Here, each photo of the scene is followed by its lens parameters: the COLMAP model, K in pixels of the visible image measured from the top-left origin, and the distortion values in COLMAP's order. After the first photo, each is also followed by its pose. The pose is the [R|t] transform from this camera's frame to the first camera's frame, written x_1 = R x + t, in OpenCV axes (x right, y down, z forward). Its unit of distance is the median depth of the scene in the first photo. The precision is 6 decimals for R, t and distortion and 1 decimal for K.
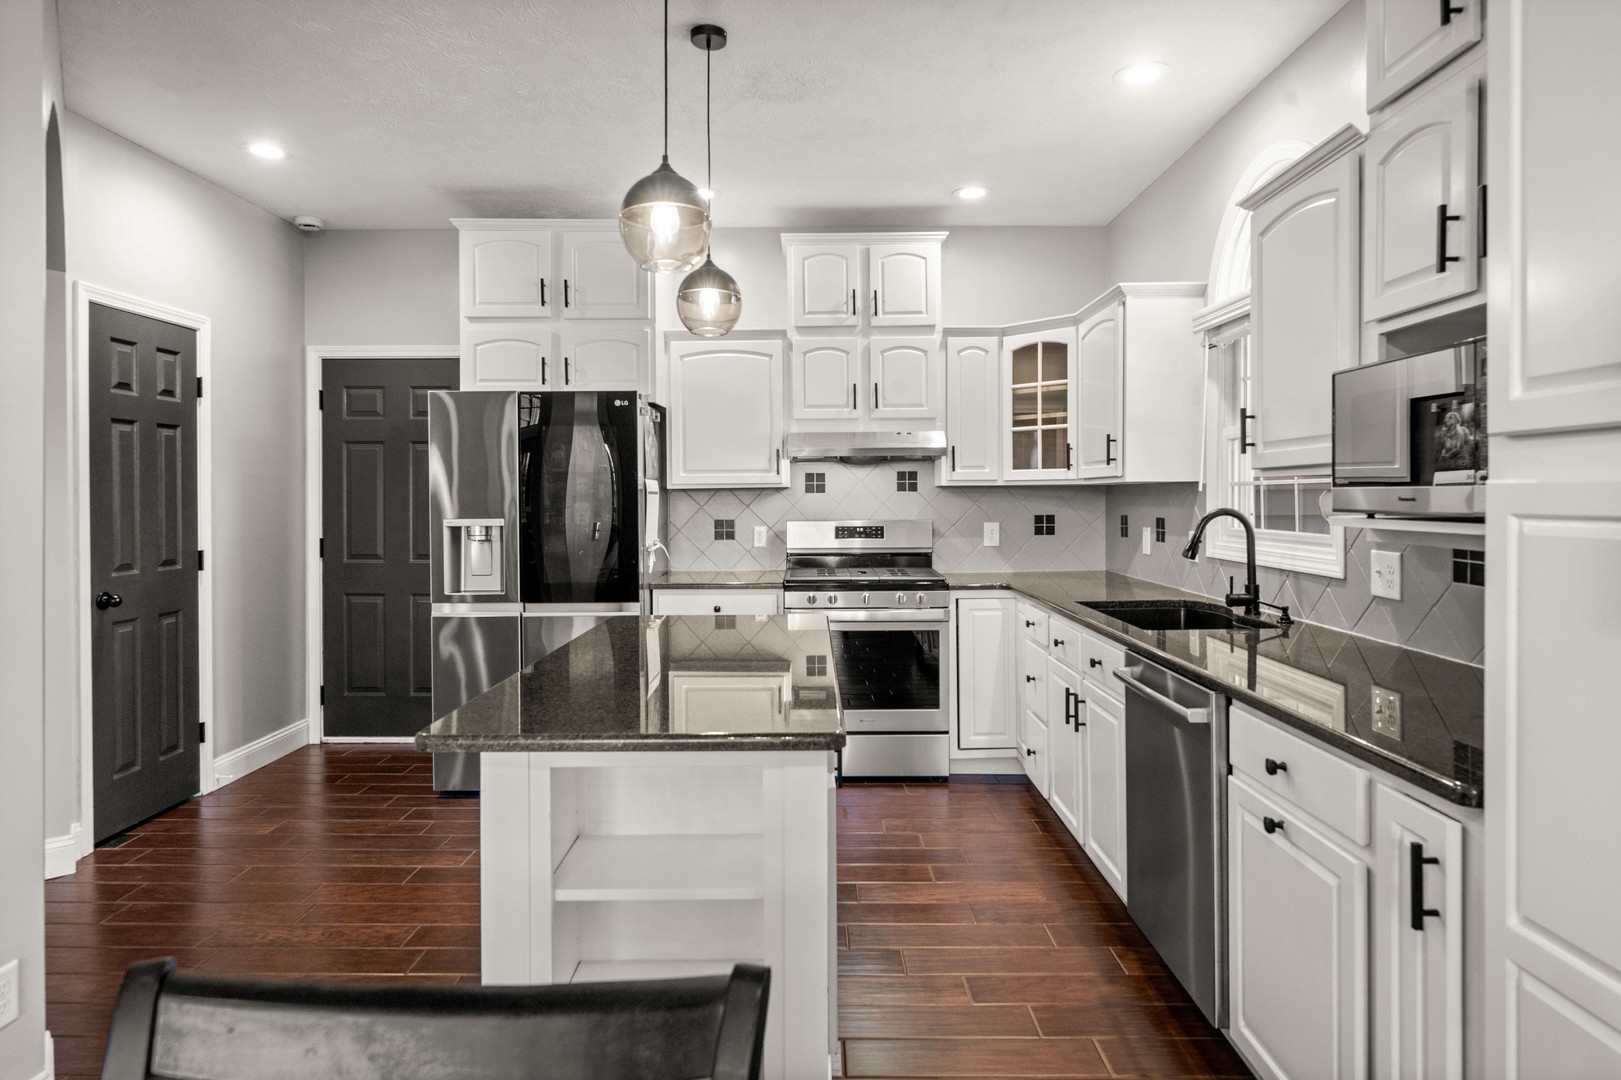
lens RADIAL K [[914.7, 0, 816.8], [0, 914.7, 539.8], [0, 0, 1]] dist [-0.004700, 0.000425]
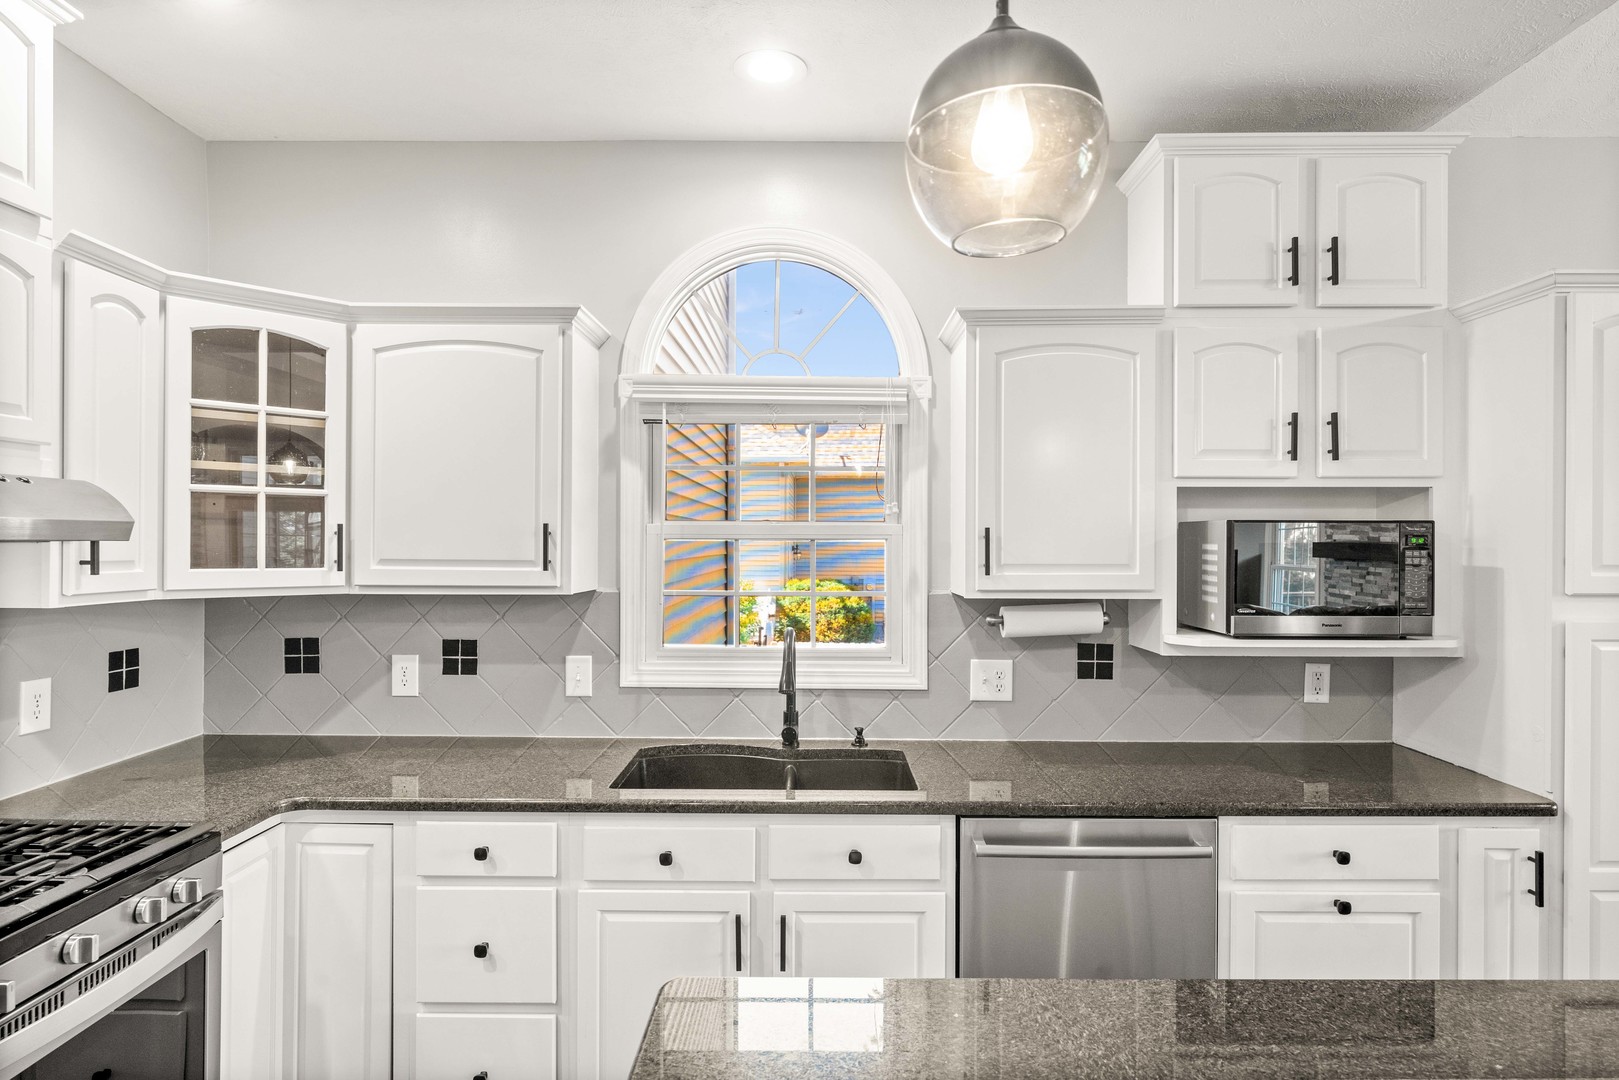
lens RADIAL K [[897.2, 0, 816.1], [0, 897.2, 556.9], [0, 0, 1]] dist [-0.005848, -0.000650]
pose [[0.014896, -0.006129, 0.999870, -0.272365], [0.043267, 0.999049, 0.005480, -0.072801], [-0.998952, 0.043180, 0.015147, 0.672328]]
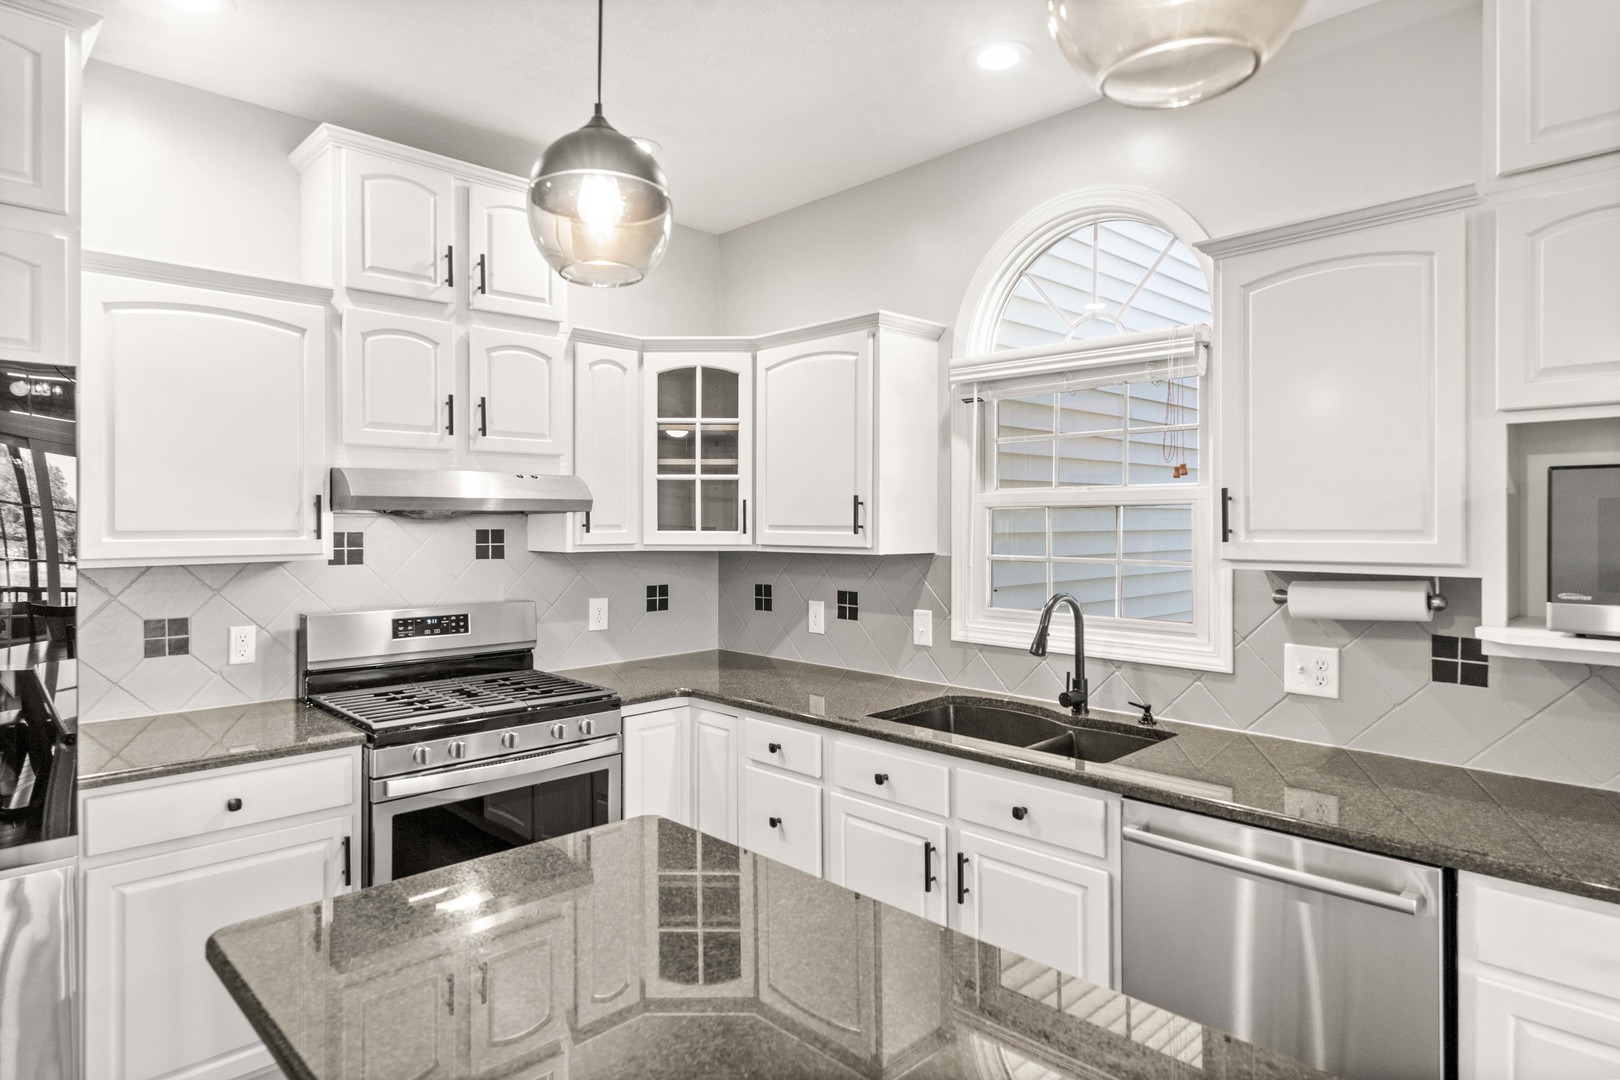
lens RADIAL K [[914.1, 0, 816.3], [0, 914.1, 539.8], [0, 0, 1]] dist [-0.004700, 0.000425]
pose [[0.716282, -0.006097, 0.697784, -0.221959], [0.028138, 0.999401, -0.020153, -0.051697], [-0.697243, 0.034069, 0.716024, 0.382800]]
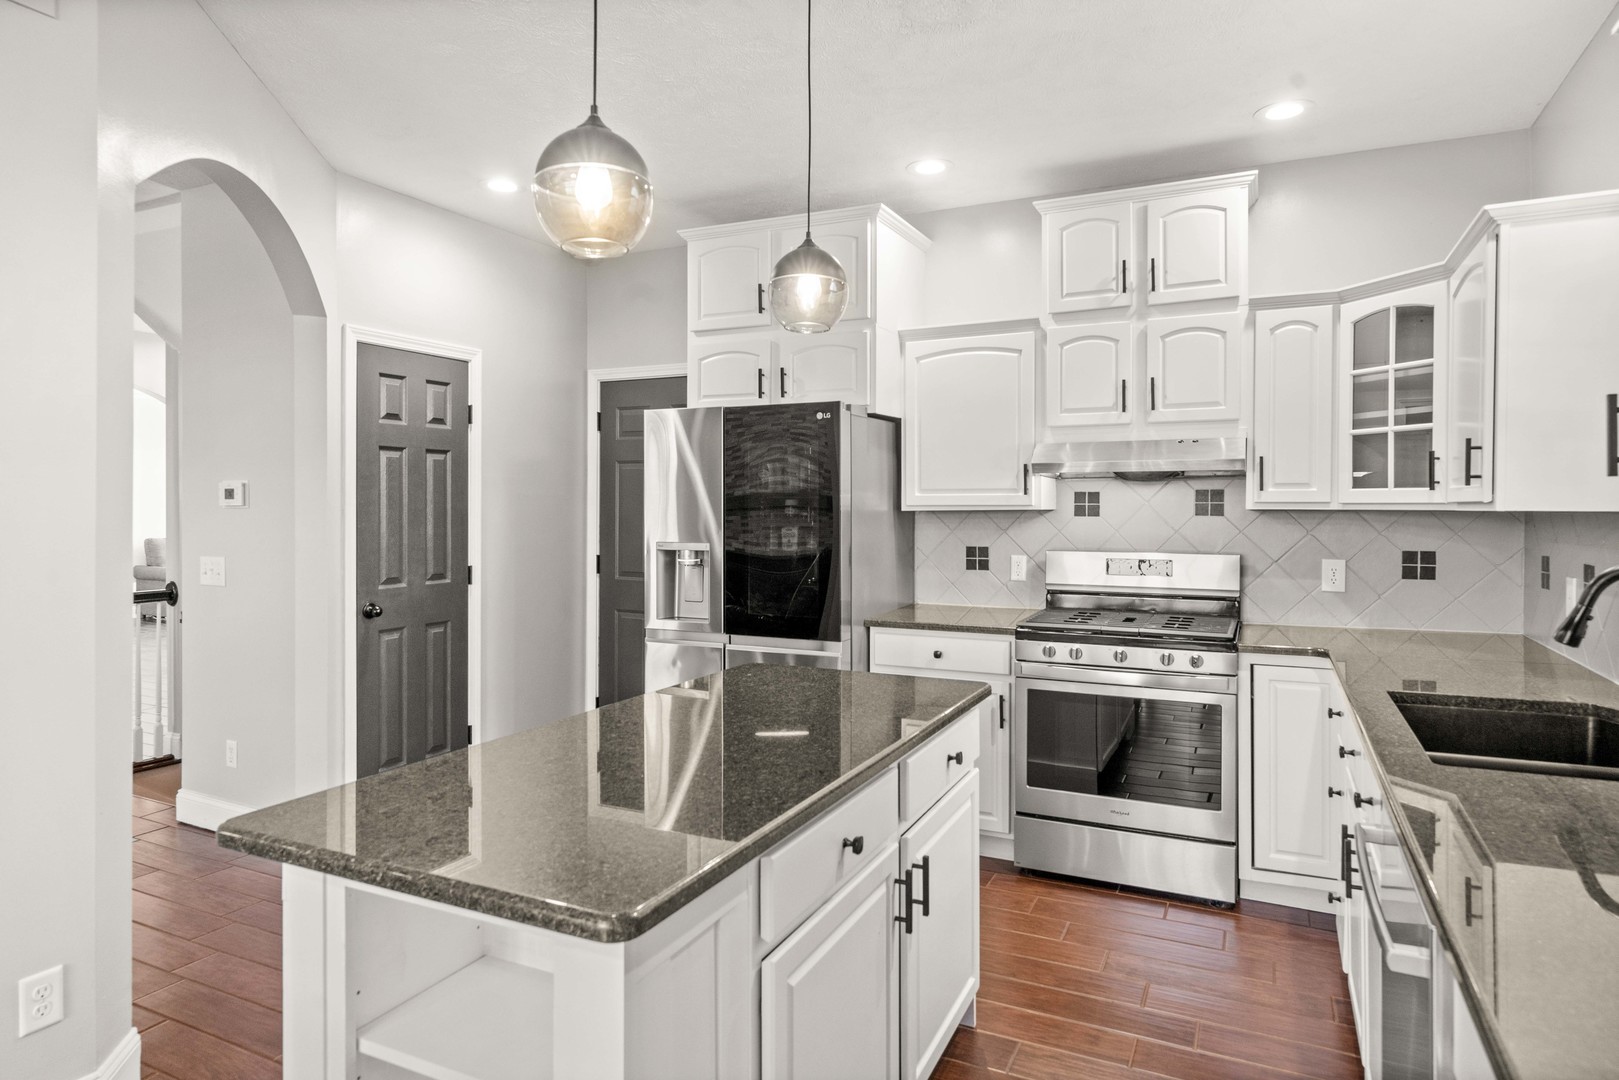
lens RADIAL K [[939.0, 0, 825.5], [0, 939.0, 539.4], [0, 0, 1]] dist [-0.006553, 0.000381]
pose [[0.902450, 0.021768, -0.430245, 0.162978], [-0.026340, 0.999642, -0.004672, -0.023084], [0.429989, 0.015549, 0.902700, 0.164721]]
